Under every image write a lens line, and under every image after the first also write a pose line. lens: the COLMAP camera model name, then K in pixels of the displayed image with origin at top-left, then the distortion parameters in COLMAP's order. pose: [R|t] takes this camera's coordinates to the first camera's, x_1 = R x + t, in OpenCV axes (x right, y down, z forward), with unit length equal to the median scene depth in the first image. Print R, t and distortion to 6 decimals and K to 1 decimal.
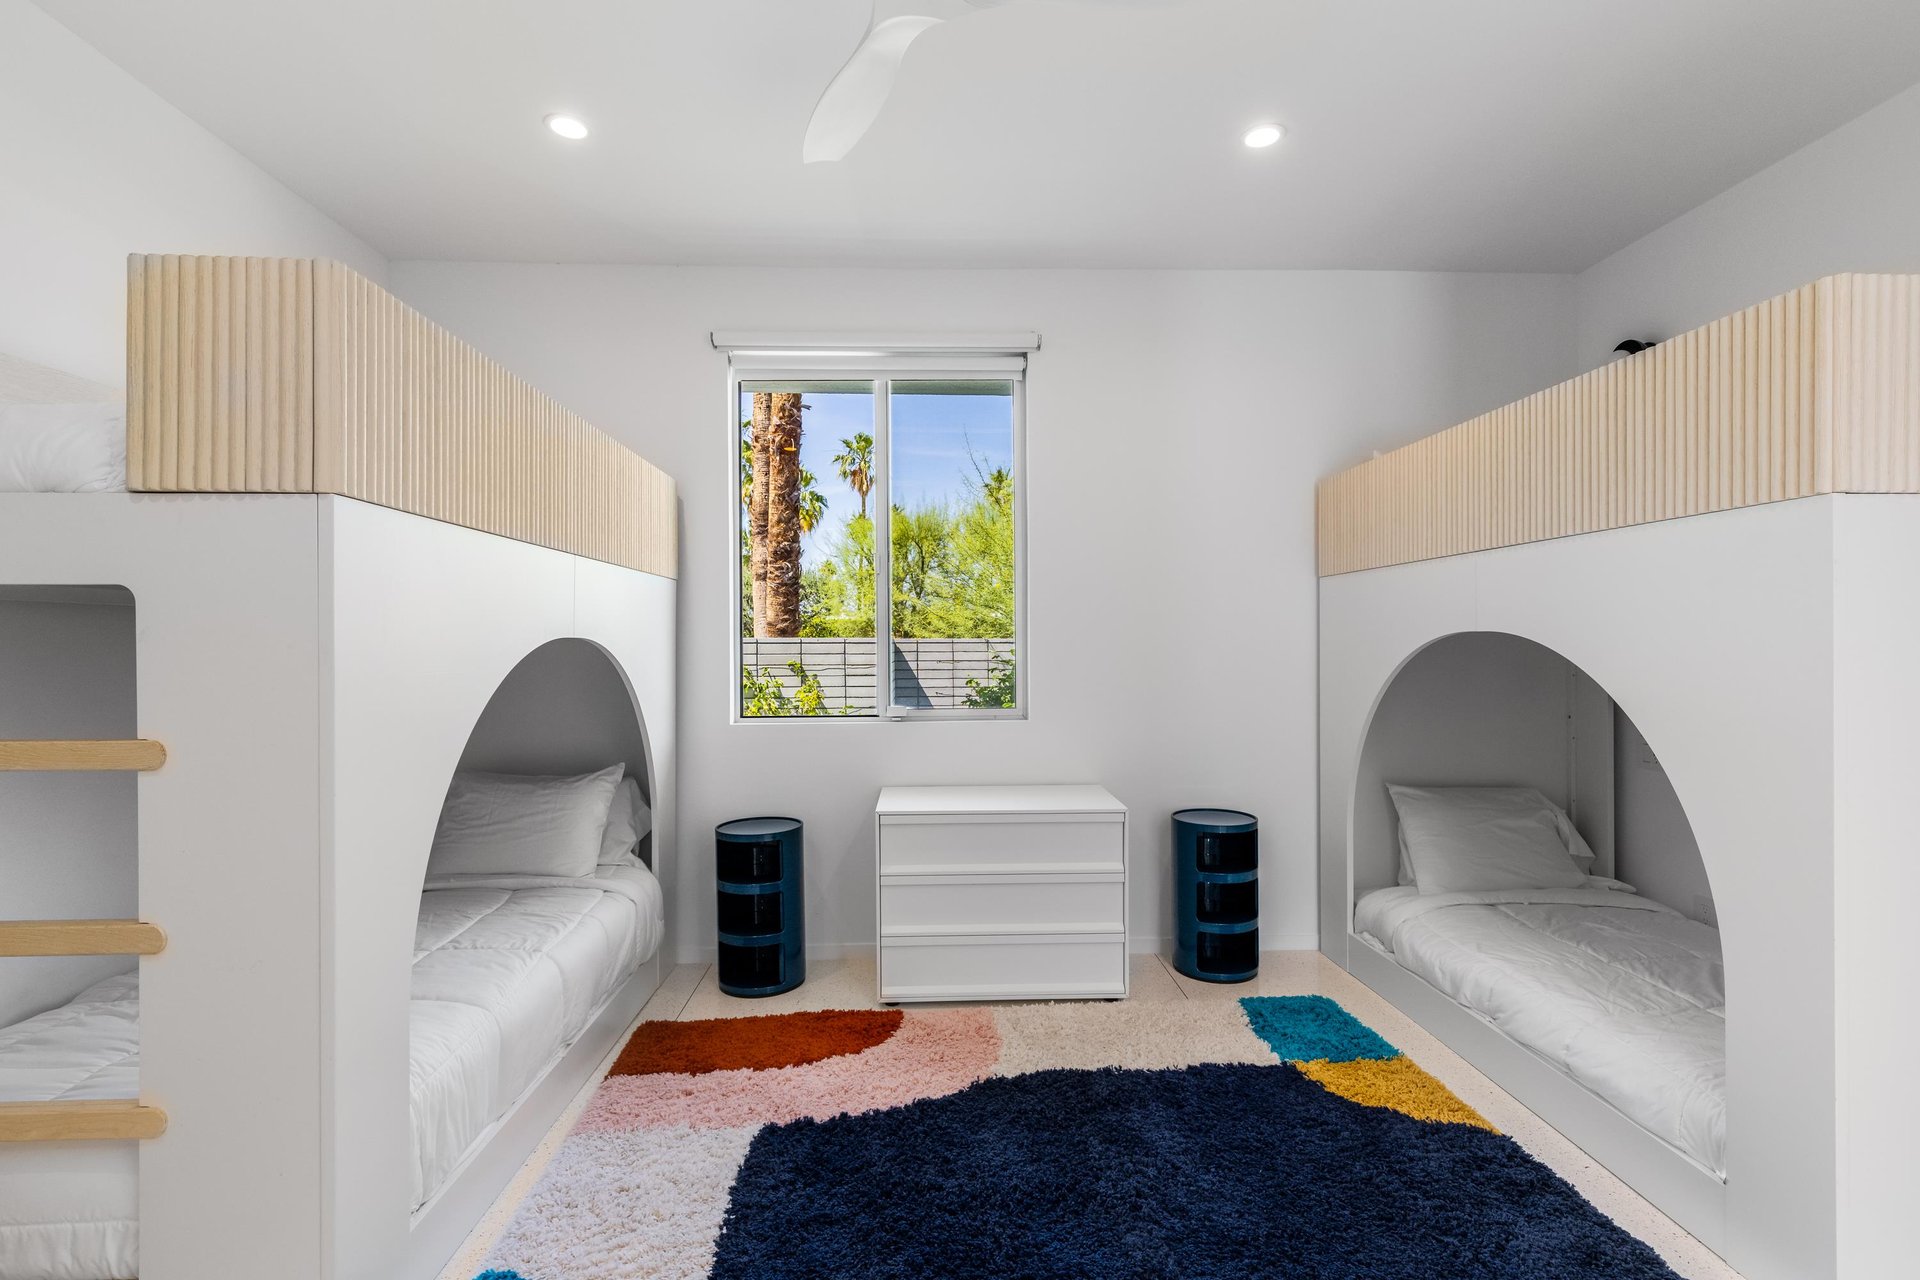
lens RADIAL K [[868.2, 0, 960.0], [0, 868.2, 640.0], [0, 0, 1]] dist [0.018198, 0.000248]
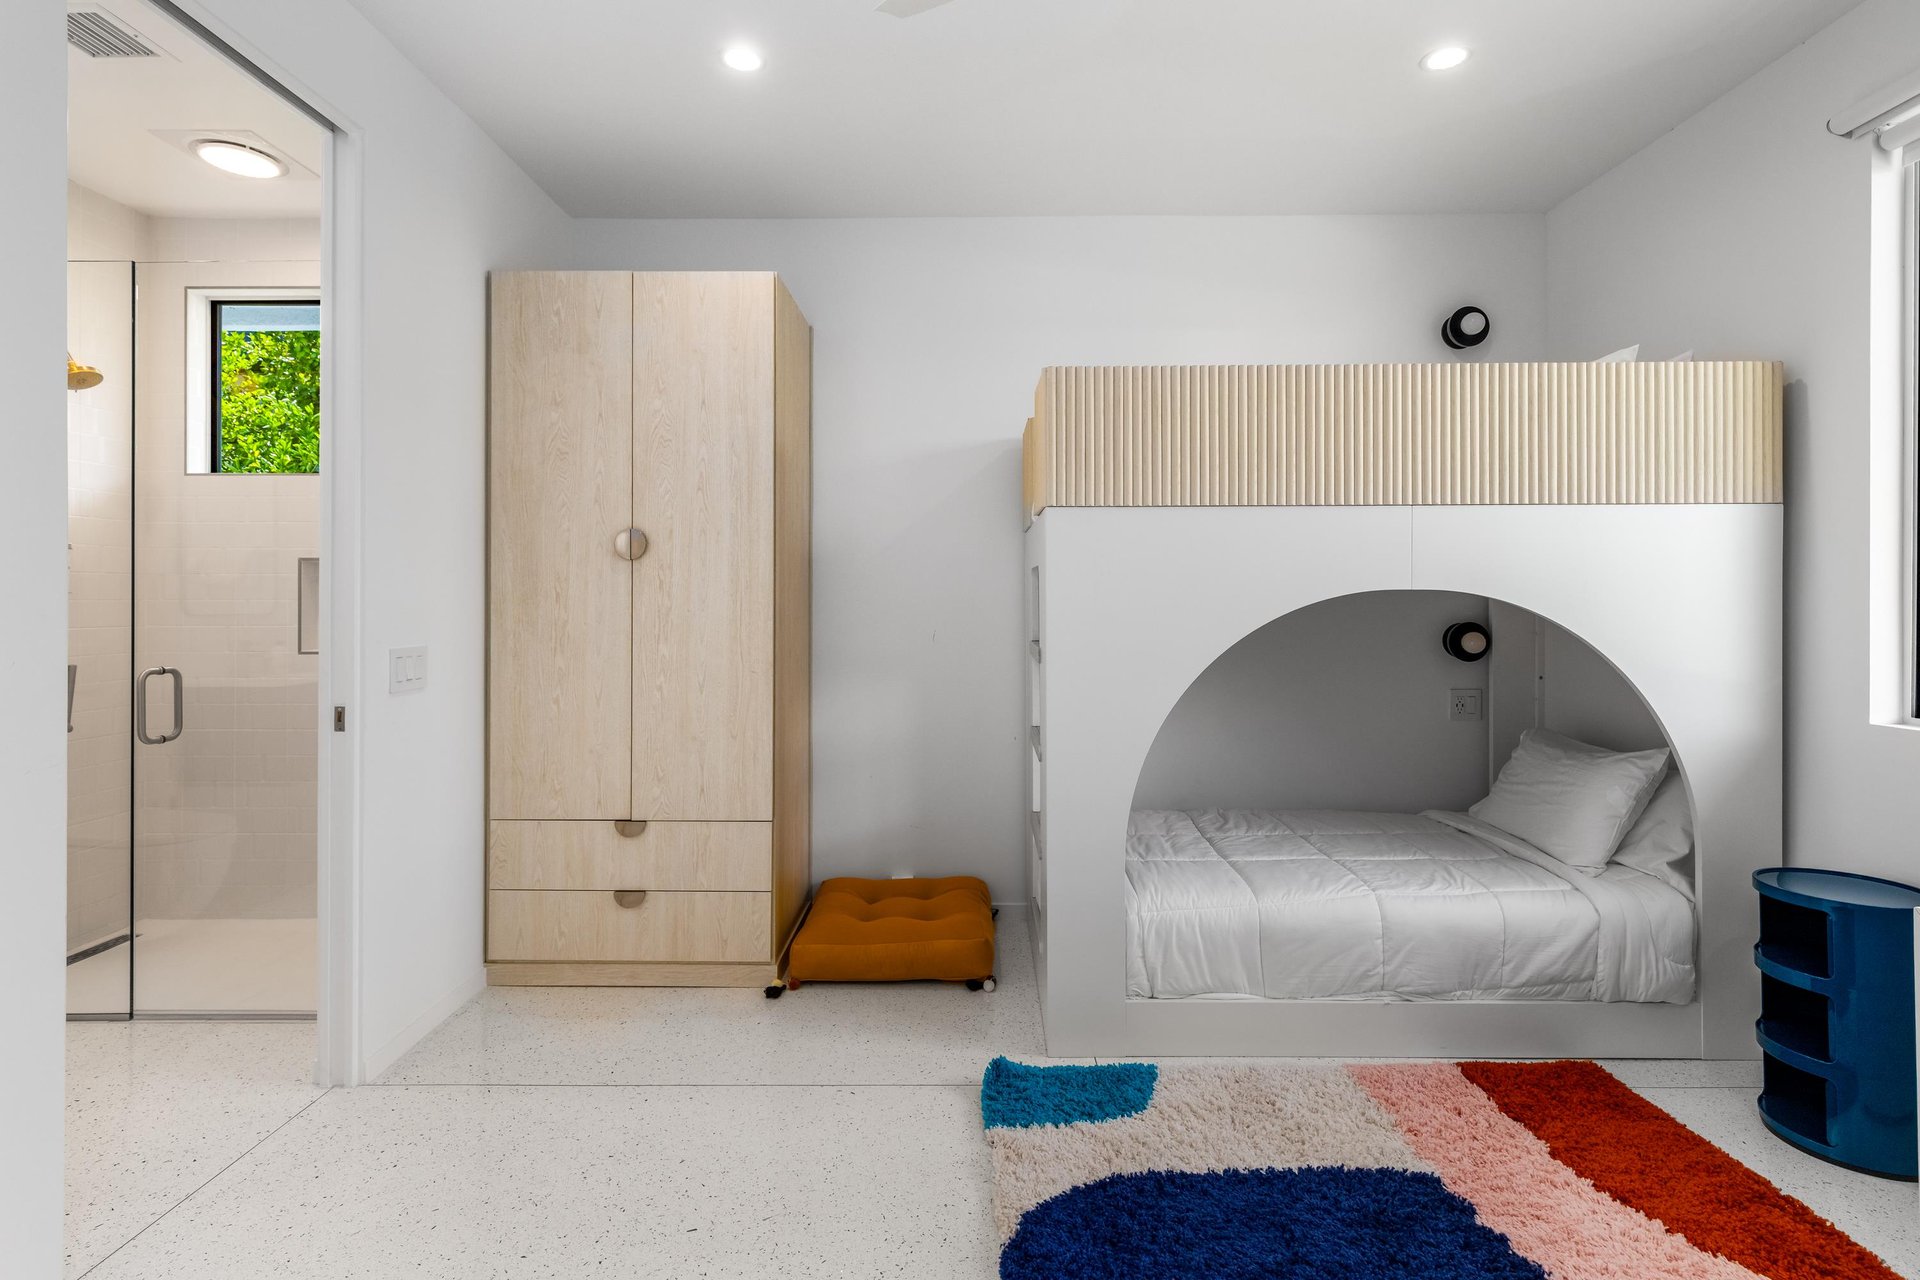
lens RADIAL K [[868.2, 0, 960.0], [0, 868.2, 640.0], [0, 0, 1]] dist [0.018198, 0.000248]
pose [[-0.048410, 0.045093, -0.997809, 0.451502], [0.001634, 0.998983, 0.045066, 0.009292], [0.998826, 0.000552, -0.048434, 0.441313]]
